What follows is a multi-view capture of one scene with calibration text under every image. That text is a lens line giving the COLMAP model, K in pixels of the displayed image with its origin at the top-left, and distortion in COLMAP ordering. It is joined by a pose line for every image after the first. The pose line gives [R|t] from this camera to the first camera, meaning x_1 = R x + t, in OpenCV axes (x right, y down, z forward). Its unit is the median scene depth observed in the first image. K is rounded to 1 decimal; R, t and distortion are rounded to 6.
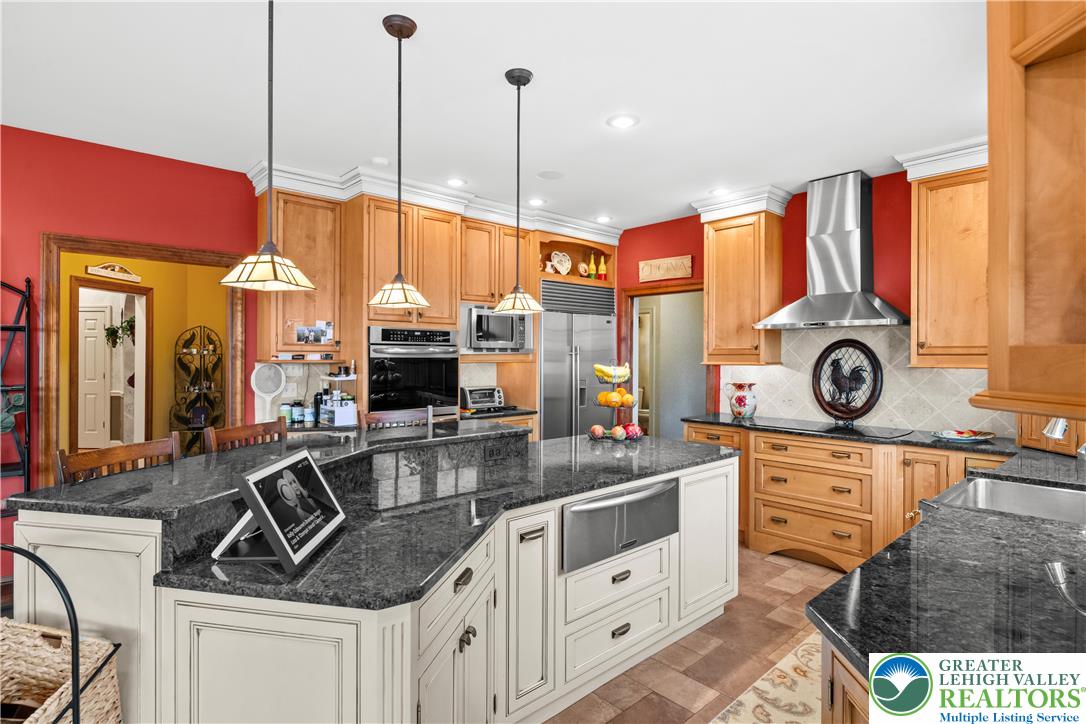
lens RADIAL K [[553.4, 0, 535.4], [0, 553.4, 356.5], [0, 0, 1]] dist [0.001490, -0.005437]
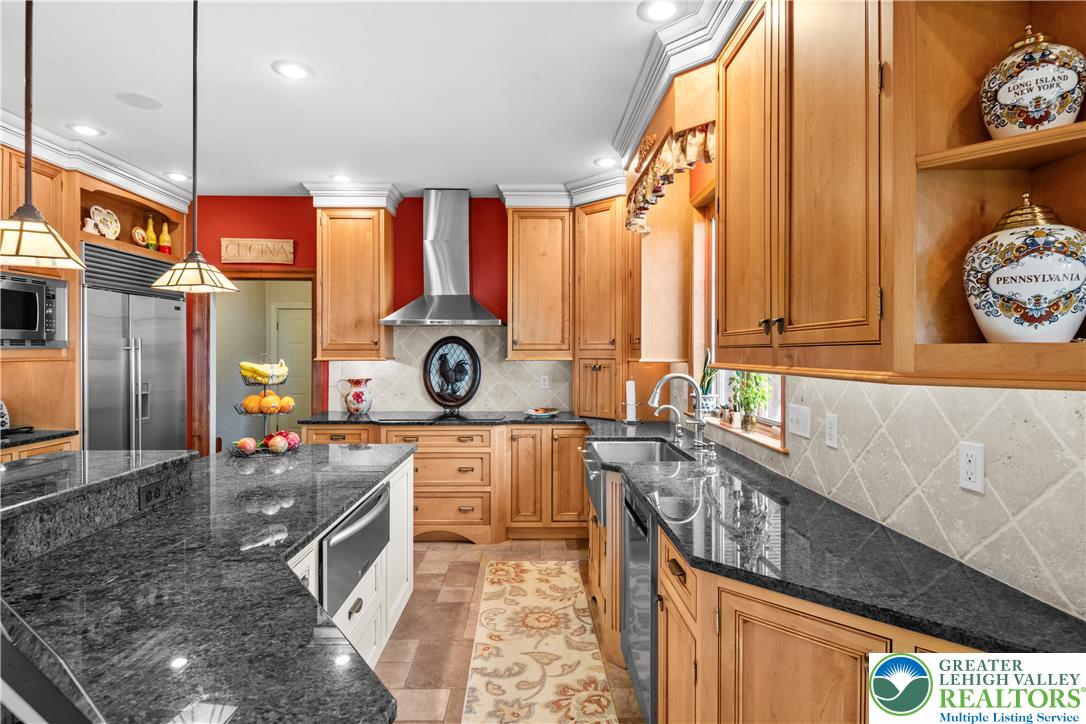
lens RADIAL K [[553.4, 0, 539.1], [0, 553.4, 355.3], [0, 0, 1]] dist [0.001490, -0.005437]
pose [[0.653144, -0.006348, 0.757207, -0.170343], [0.001497, 0.999974, 0.007092, -0.000213], [-0.757232, -0.003498, 0.653136, 0.124655]]
